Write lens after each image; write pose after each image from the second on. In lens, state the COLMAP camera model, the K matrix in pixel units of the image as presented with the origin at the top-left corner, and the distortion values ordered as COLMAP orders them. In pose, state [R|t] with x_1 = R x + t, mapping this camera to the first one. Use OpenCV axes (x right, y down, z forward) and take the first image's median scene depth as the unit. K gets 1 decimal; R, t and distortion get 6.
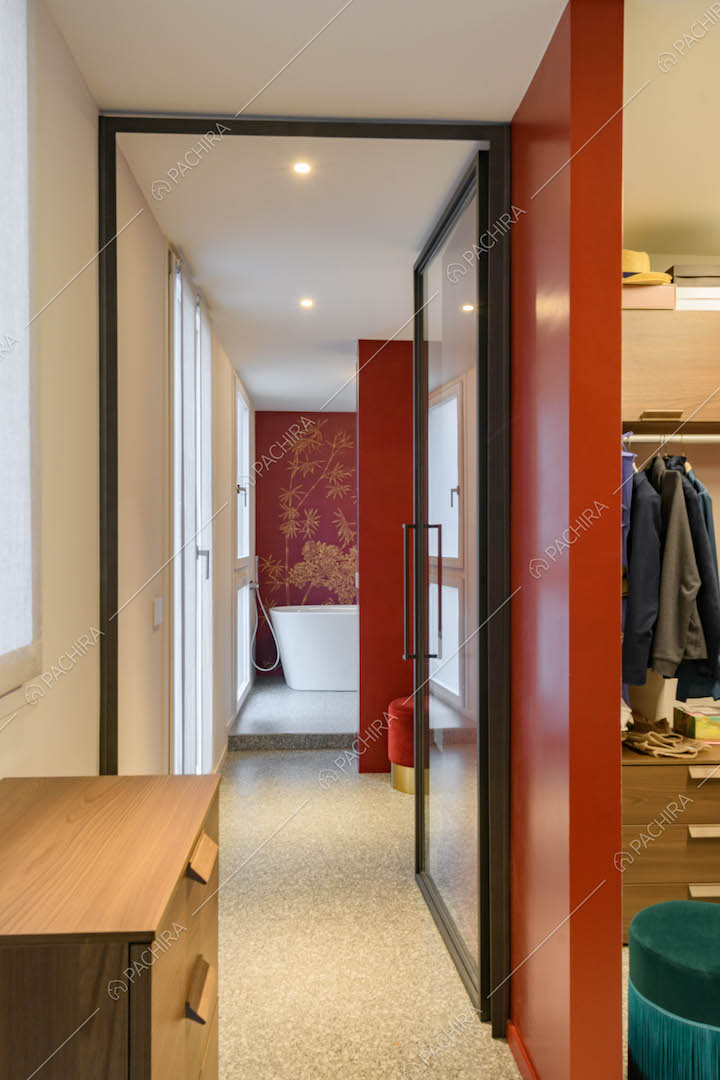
lens RADIAL K [[878.8, 0, 363.0], [0, 878.8, 544.7], [0, 0, 1]] dist [0.044951, -0.019368]
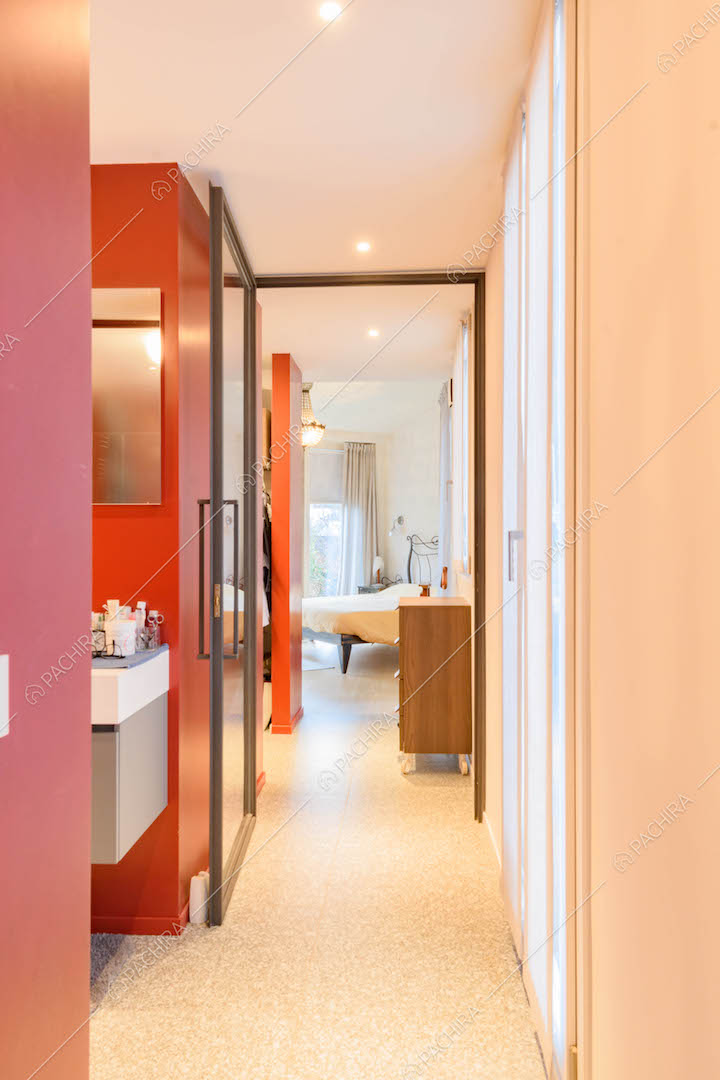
lens RADIAL K [[878.8, 0, 357.8], [0, 878.8, 535.9], [0, 0, 1]] dist [0.044951, -0.019368]
pose [[-0.993971, 0.000527, 0.109638, -0.161372], [0.001789, 0.999933, 0.011411, 0.002644], [-0.109625, 0.011539, -0.993906, 1.822249]]
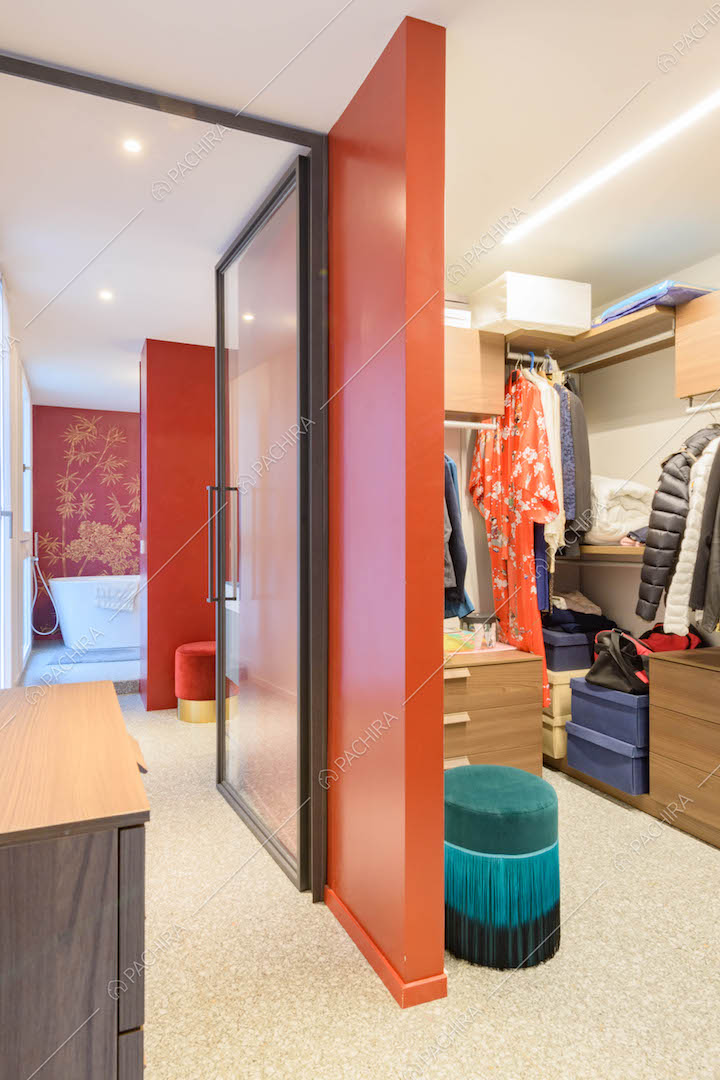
lens RADIAL K [[680.2, 0, 361.4], [0, 680.2, 538.3], [0, 0, 1]] dist [0.026957, 0.002190]
pose [[0.937929, -0.000239, 0.346827, -0.076151], [0.000544, 1.000000, -0.000782, 0.046456], [-0.346827, 0.000922, 0.937929, 0.081001]]
